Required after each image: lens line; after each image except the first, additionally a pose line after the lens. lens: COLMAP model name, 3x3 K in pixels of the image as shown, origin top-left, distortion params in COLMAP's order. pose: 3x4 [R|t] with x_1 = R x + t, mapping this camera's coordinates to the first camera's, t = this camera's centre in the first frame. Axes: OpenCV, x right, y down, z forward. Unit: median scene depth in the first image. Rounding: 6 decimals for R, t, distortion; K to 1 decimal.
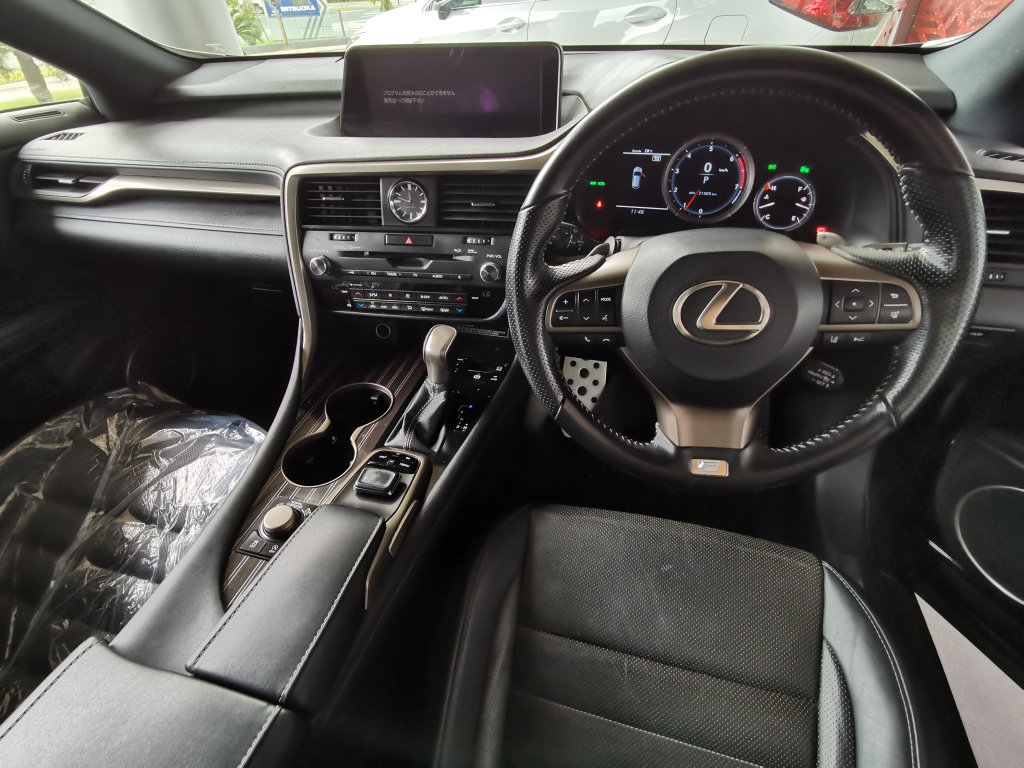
lens RADIAL K [[495.0, 0, 513.9], [0, 495.0, 382.2], [0, 0, 1]] dist [0.005560, 0.001009]
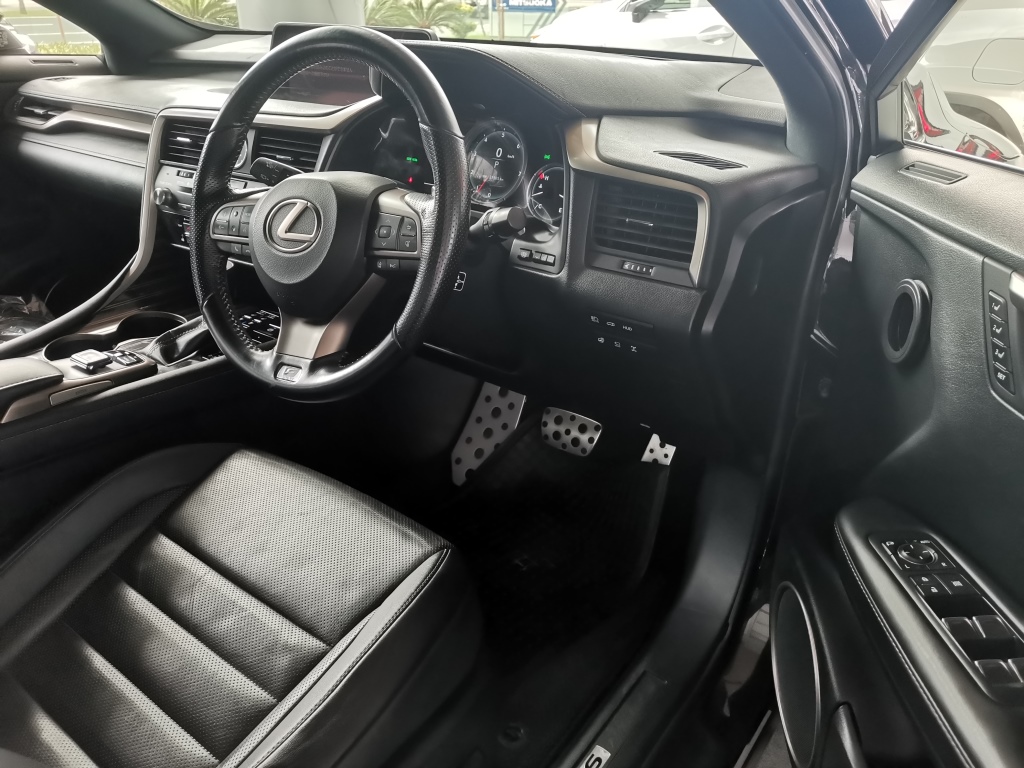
lens RADIAL K [[790.6, 0, 510.4], [0, 790.6, 384.5], [0, 0, 1]] dist [0.021481, -0.004236]
pose [[0.928172, 0.204948, -0.310634, 0.800581], [-0.263893, 0.951011, -0.161058, 0.200459], [0.262408, 0.231463, 0.936785, -0.284595]]
